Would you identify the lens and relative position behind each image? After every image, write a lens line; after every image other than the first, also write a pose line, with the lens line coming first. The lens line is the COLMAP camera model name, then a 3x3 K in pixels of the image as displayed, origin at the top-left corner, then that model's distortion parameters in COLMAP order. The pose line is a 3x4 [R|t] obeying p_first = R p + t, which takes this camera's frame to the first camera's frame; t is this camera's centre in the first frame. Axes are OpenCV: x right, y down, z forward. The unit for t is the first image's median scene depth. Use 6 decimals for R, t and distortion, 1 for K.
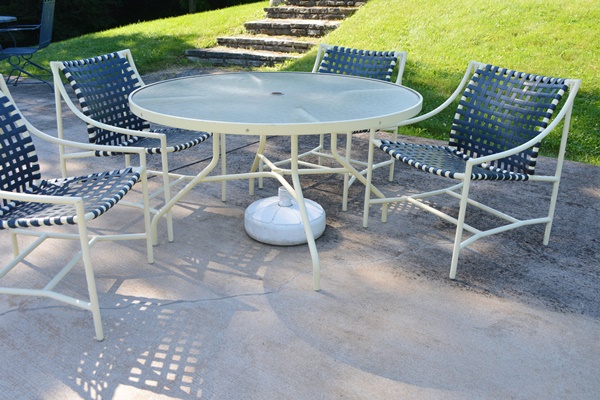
lens RADIAL K [[575.3, 0, 300.0], [0, 575.3, 200.0], [0, 0, 1]] dist [-0.075398, 0.004733]
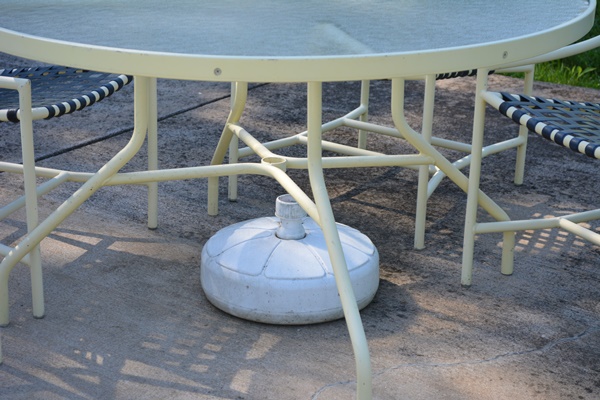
lens RADIAL K [[1283.3, 0, 300.0], [0, 1283.3, 200.0], [0, 0, 1]] dist [0.008462, 0.277298]
pose [[1.000000, -0.000371, -0.000429, -0.016595], [0.000361, 0.999747, -0.022471, 0.002986], [0.000437, 0.022471, 0.999747, -0.014567]]
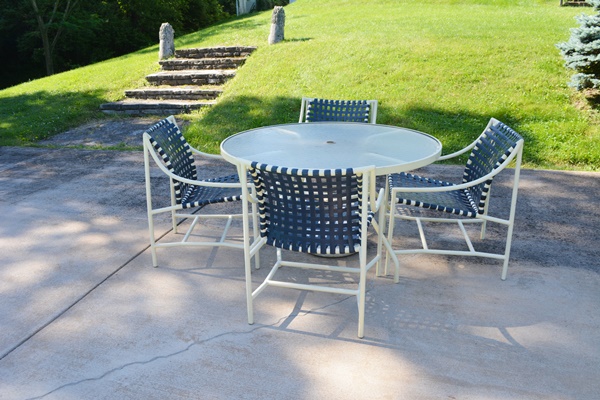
lens RADIAL K [[507.4, 0, 300.0], [0, 507.4, 200.0], [0, 0, 1]] dist [-0.080765, 0.003743]
pose [[0.945111, -0.132663, 0.298606, -0.400970], [0.141614, 0.989886, -0.008437, -0.046703], [-0.294466, 0.050261, 0.954339, -0.071248]]
